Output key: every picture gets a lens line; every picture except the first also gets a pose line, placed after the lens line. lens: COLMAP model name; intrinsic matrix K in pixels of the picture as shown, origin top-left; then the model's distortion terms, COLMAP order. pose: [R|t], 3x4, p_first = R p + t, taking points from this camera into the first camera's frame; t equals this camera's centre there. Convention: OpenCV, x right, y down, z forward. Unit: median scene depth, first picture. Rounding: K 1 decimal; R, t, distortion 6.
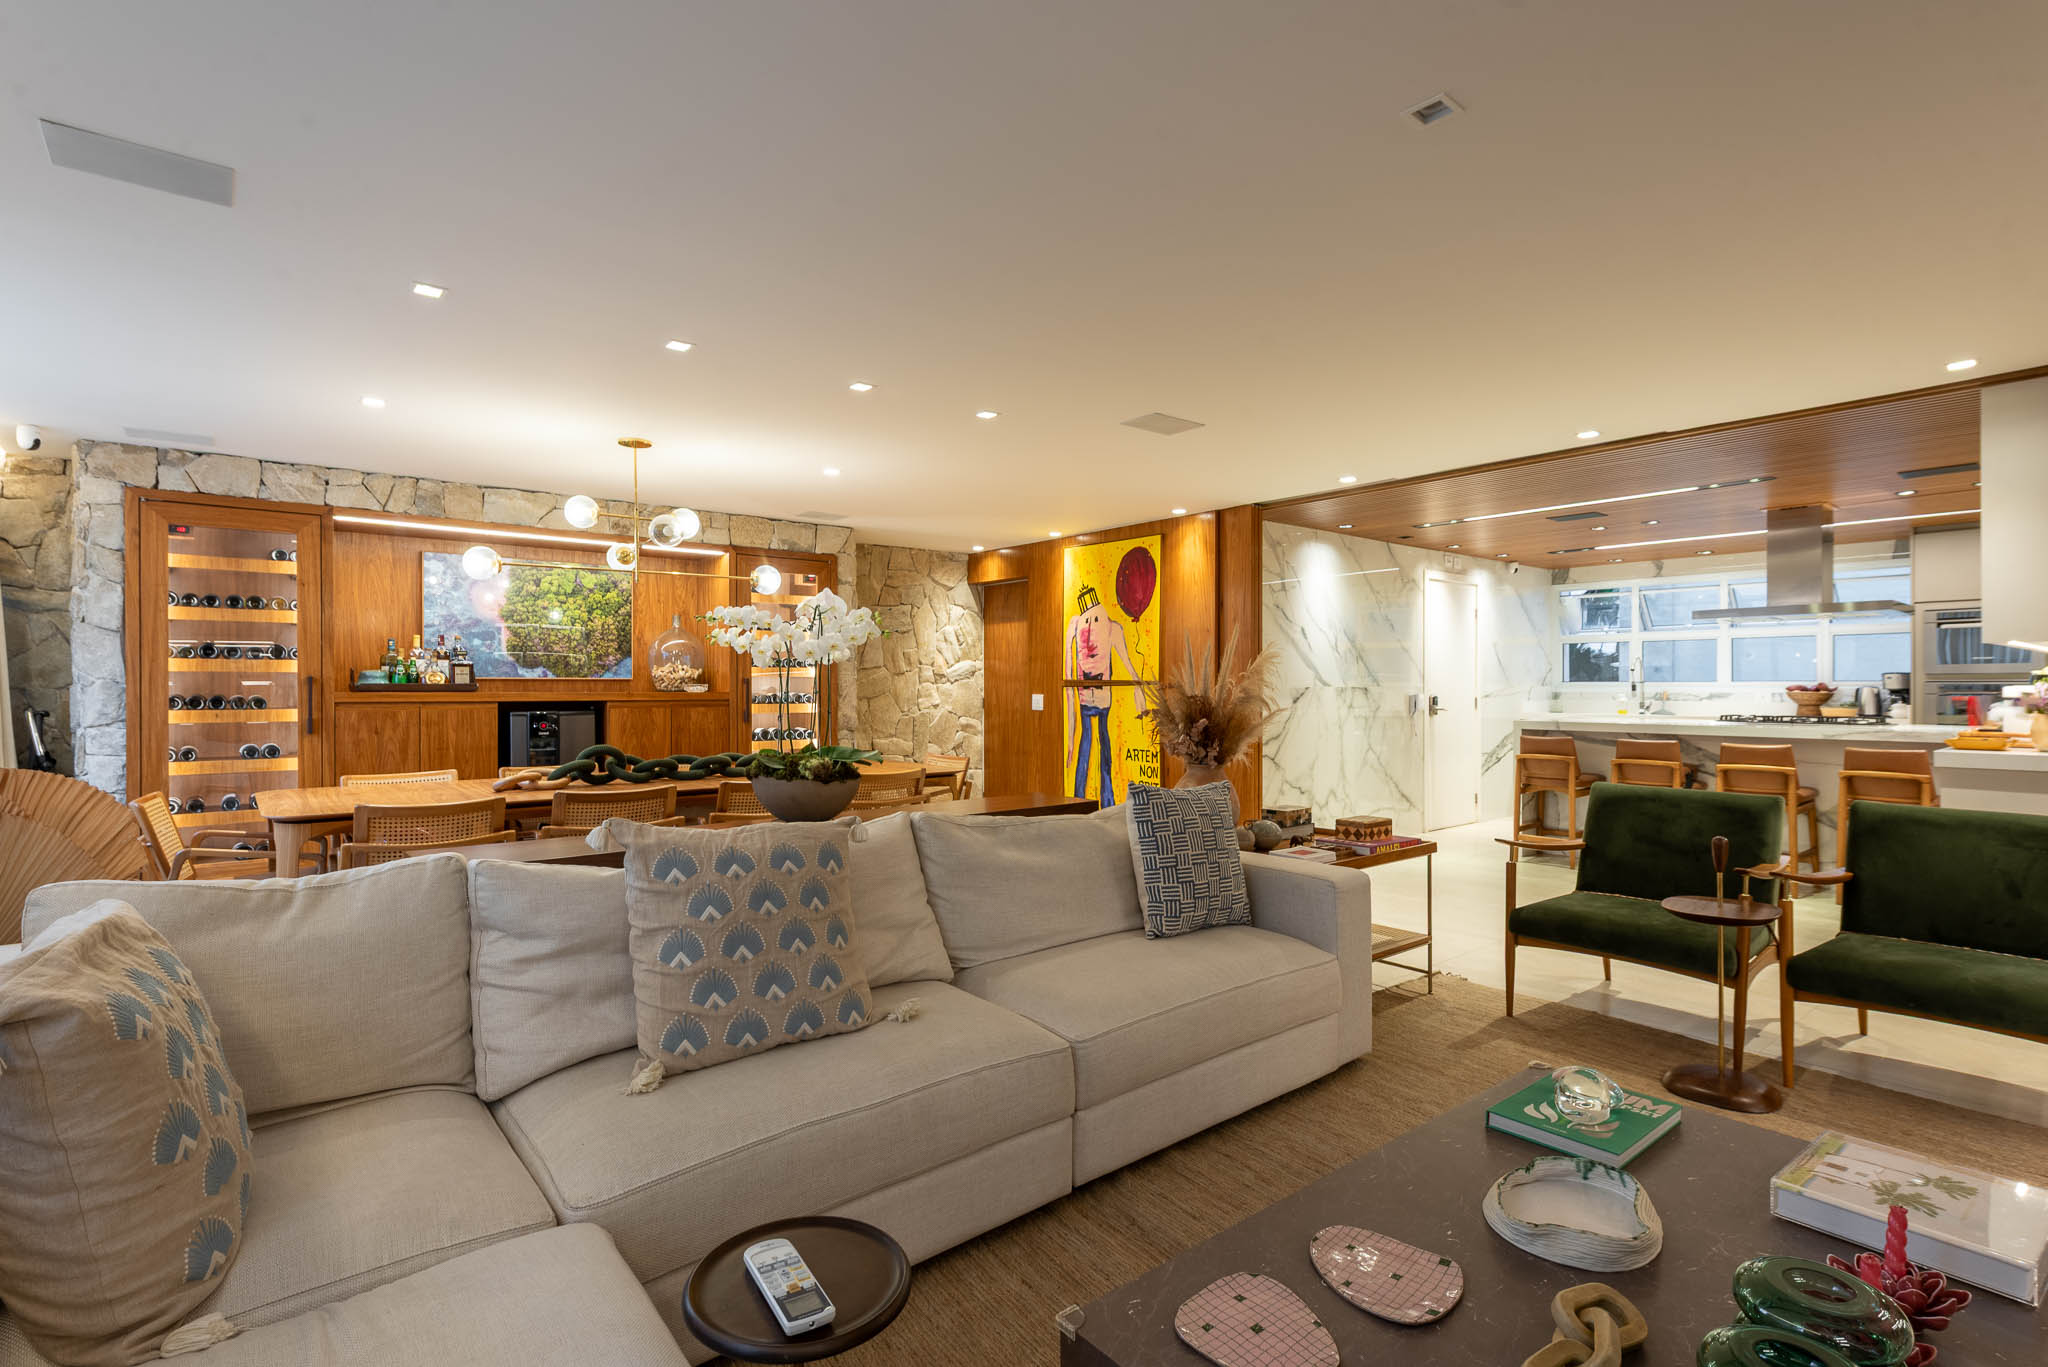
lens RADIAL K [[979.9, 0, 1024.0], [0, 979.9, 683.5], [0, 0, 1]] dist [0.000829, -0.001070]
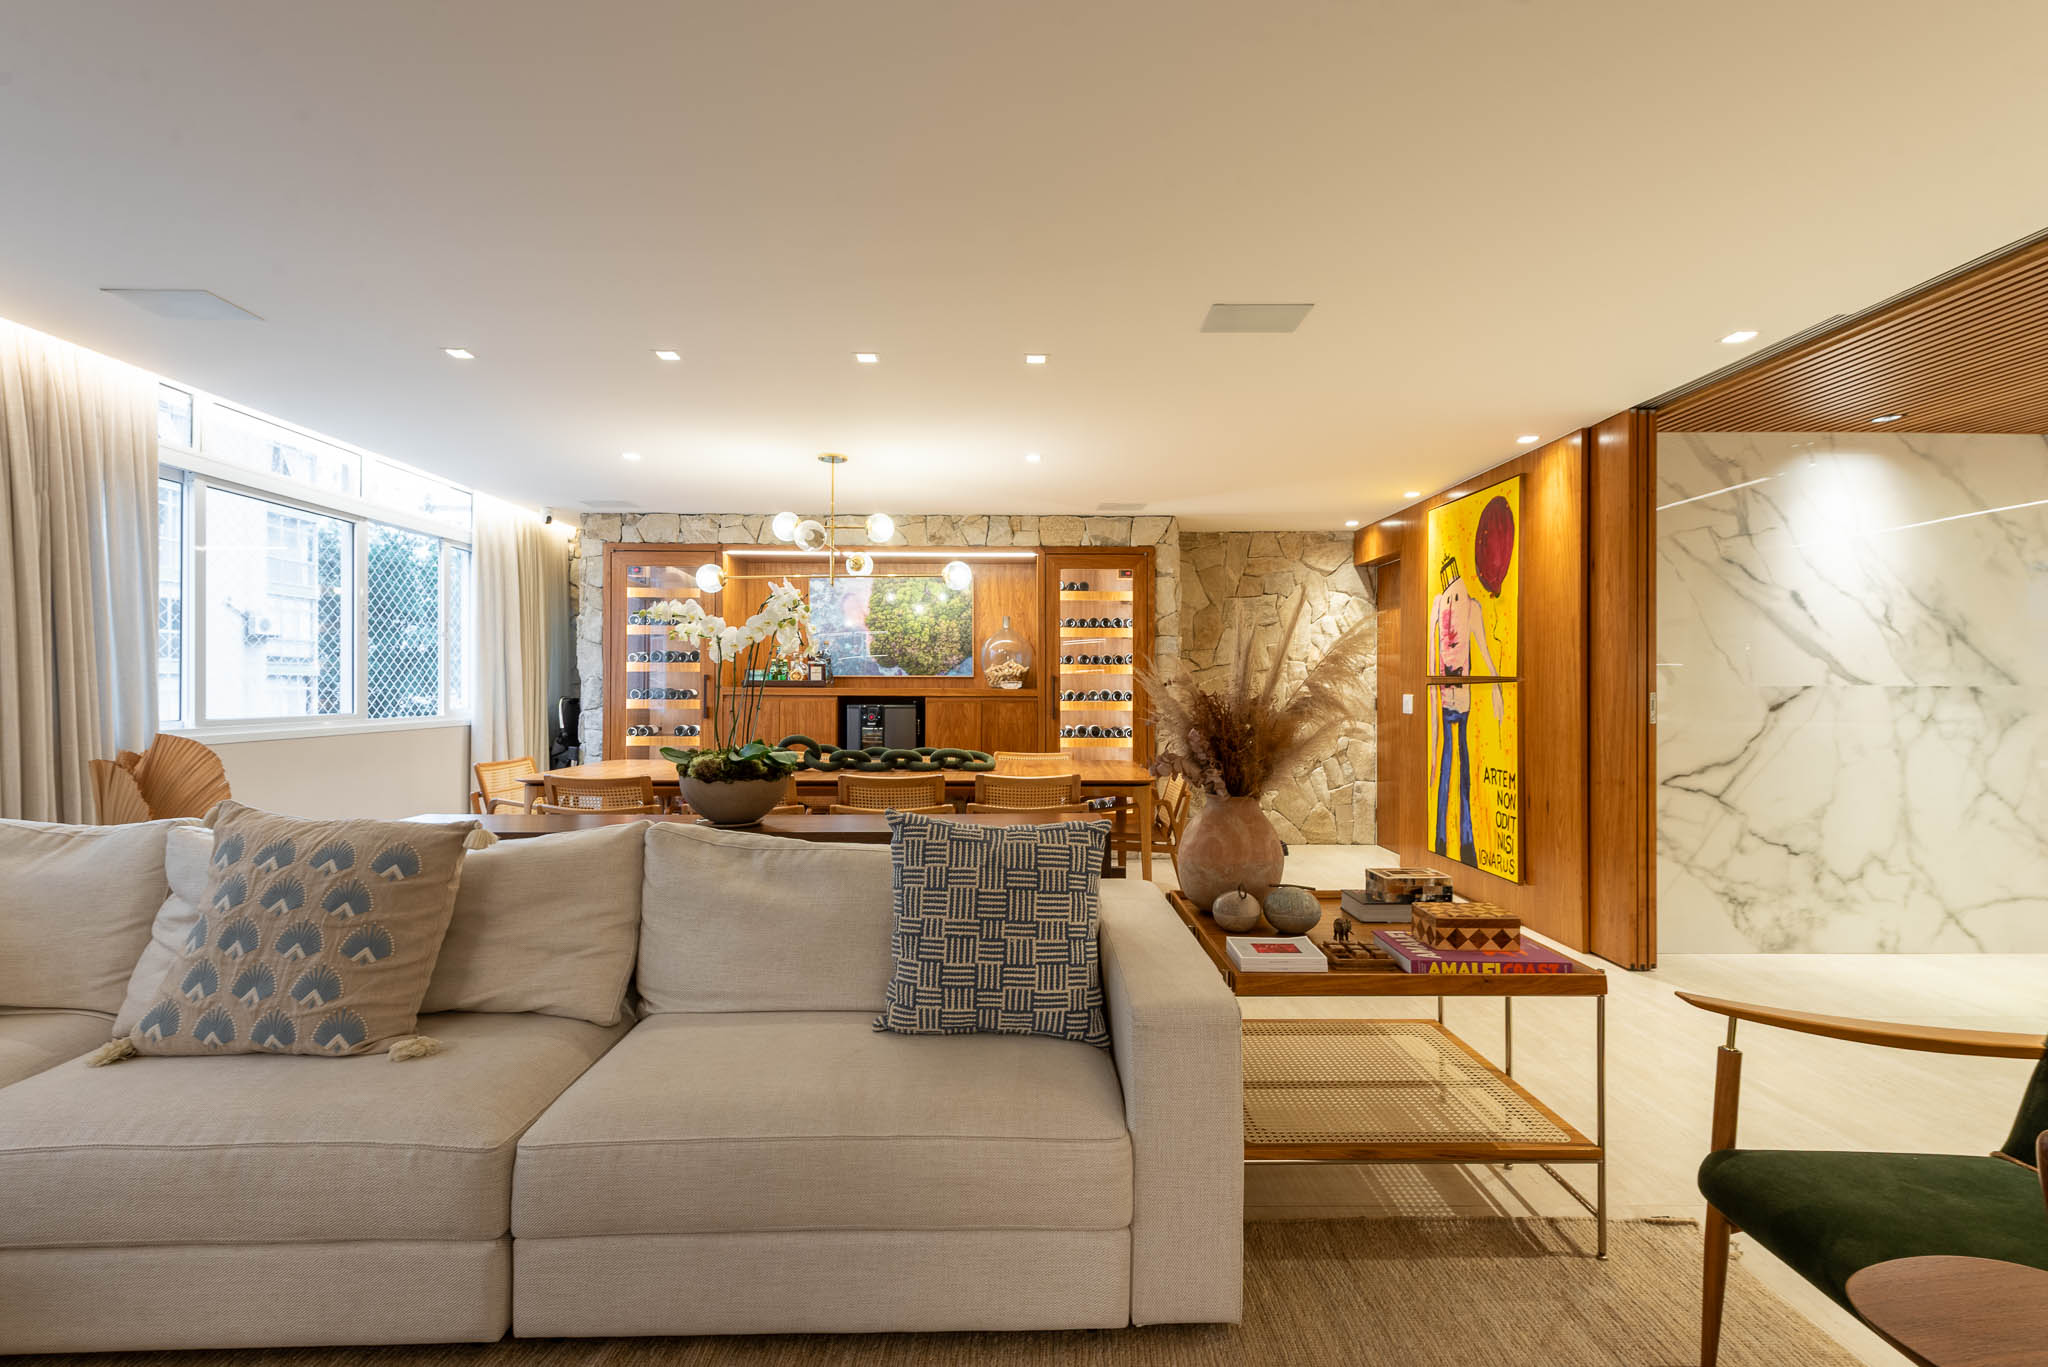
lens RADIAL K [[909.3, 0, 1024.0], [0, 909.3, 683.5], [0, 0, 1]] dist [0.007217, -0.000246]
pose [[0.780075, 0.000886, -0.625685, 0.291729], [-0.001163, 0.999999, -0.000035, 0.003107], [0.625685, 0.000755, 0.780076, 0.253158]]
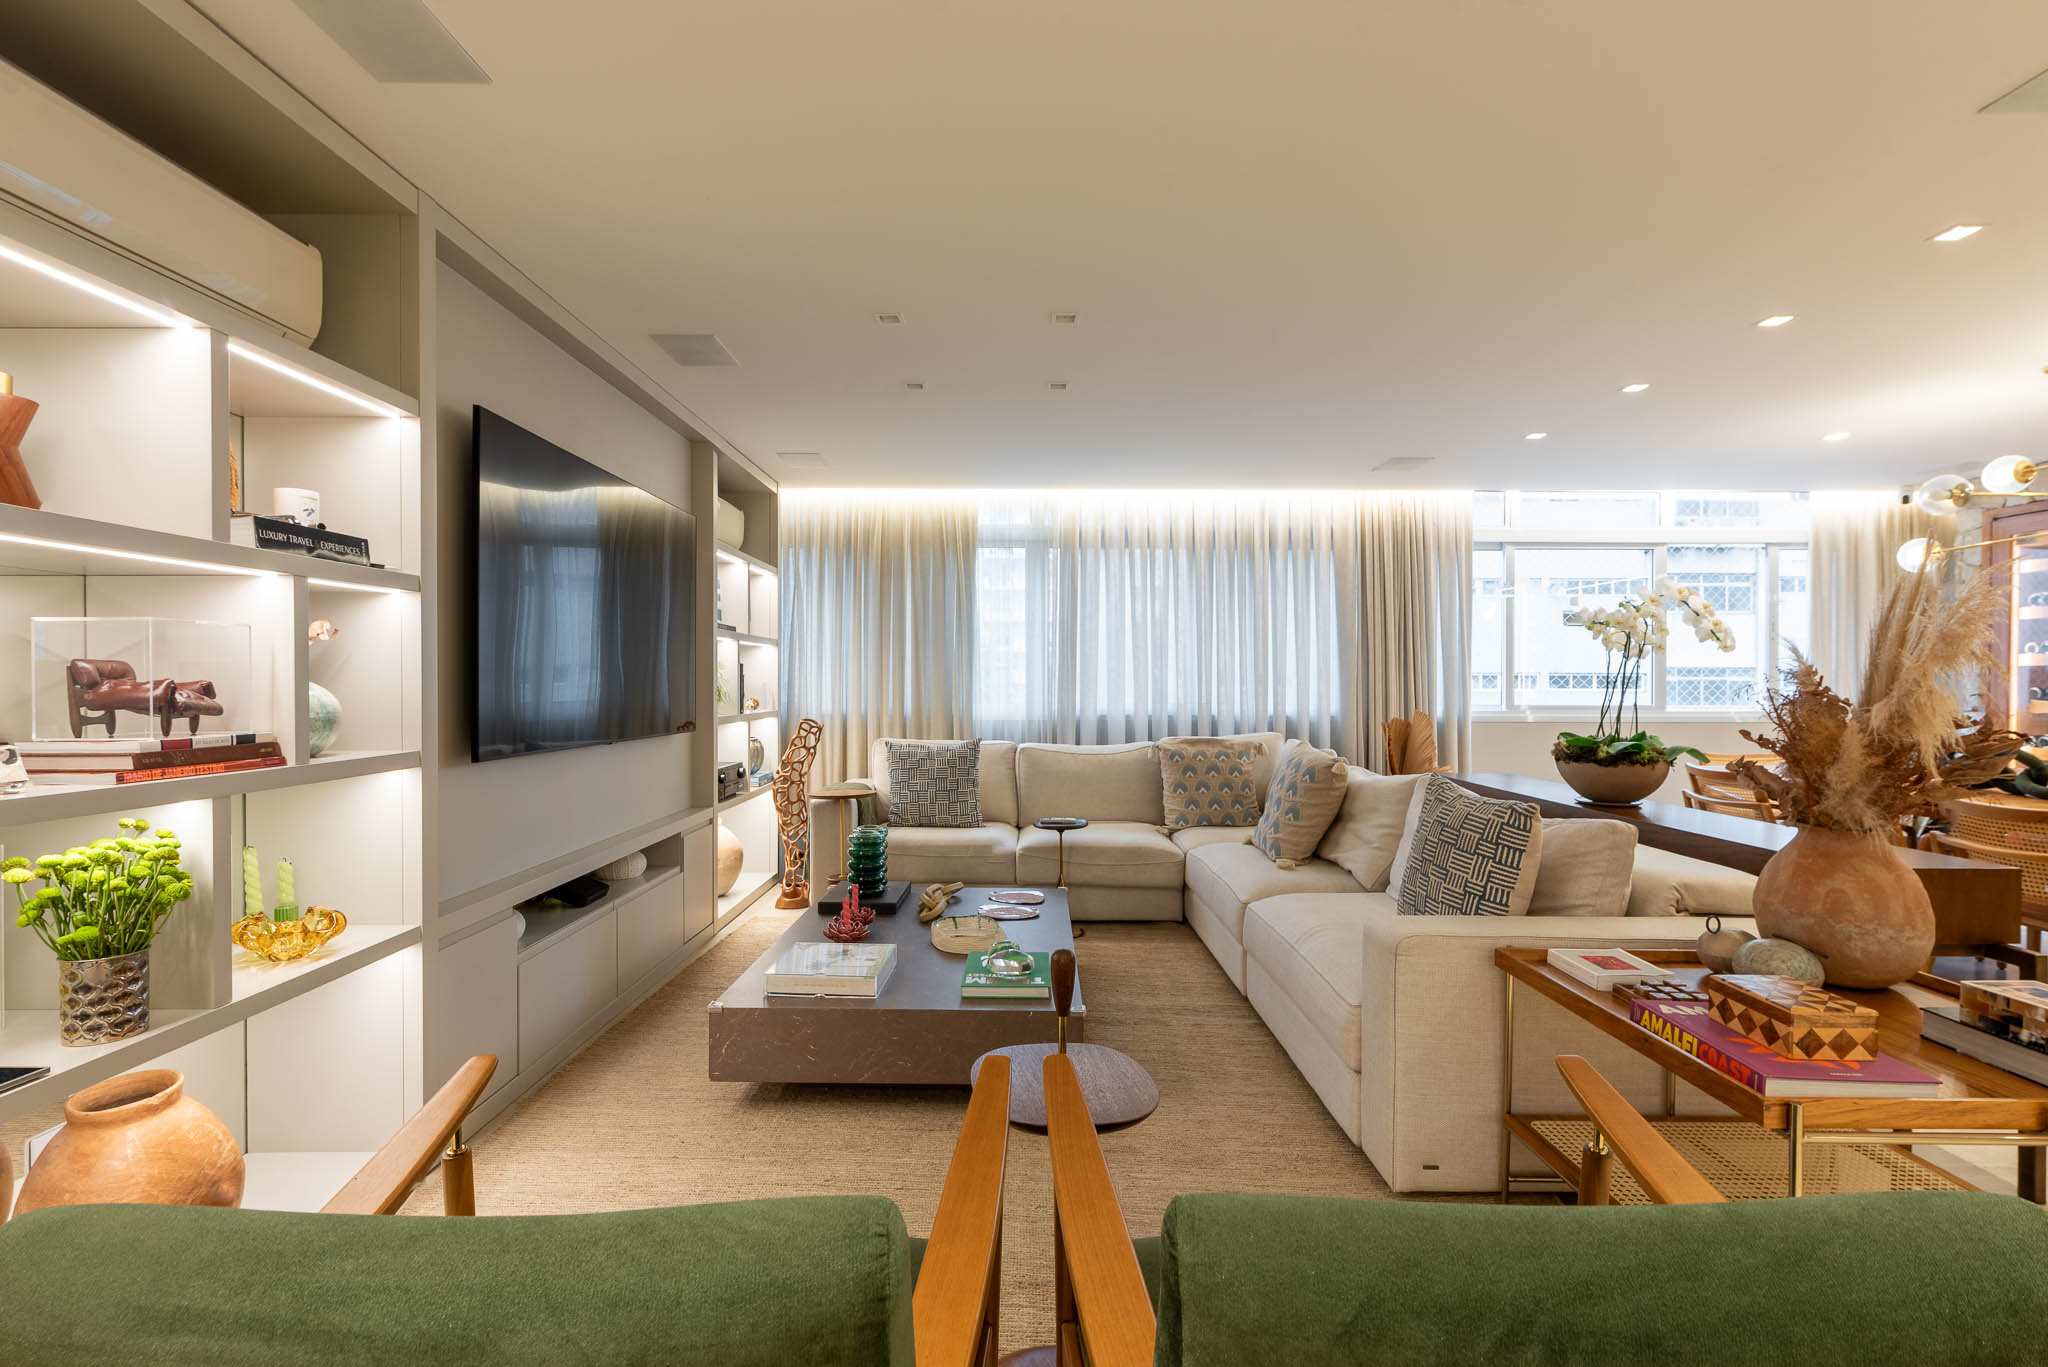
lens RADIAL K [[940.8, 0, 1024.0], [0, 940.8, 683.5], [0, 0, 1]] dist [-0.000209, -0.000401]
pose [[-0.637340, 0.000765, -0.770582, 0.519673], [0.000354, 1.000000, 0.000701, 0.005027], [0.770583, 0.000174, -0.637340, 0.609732]]
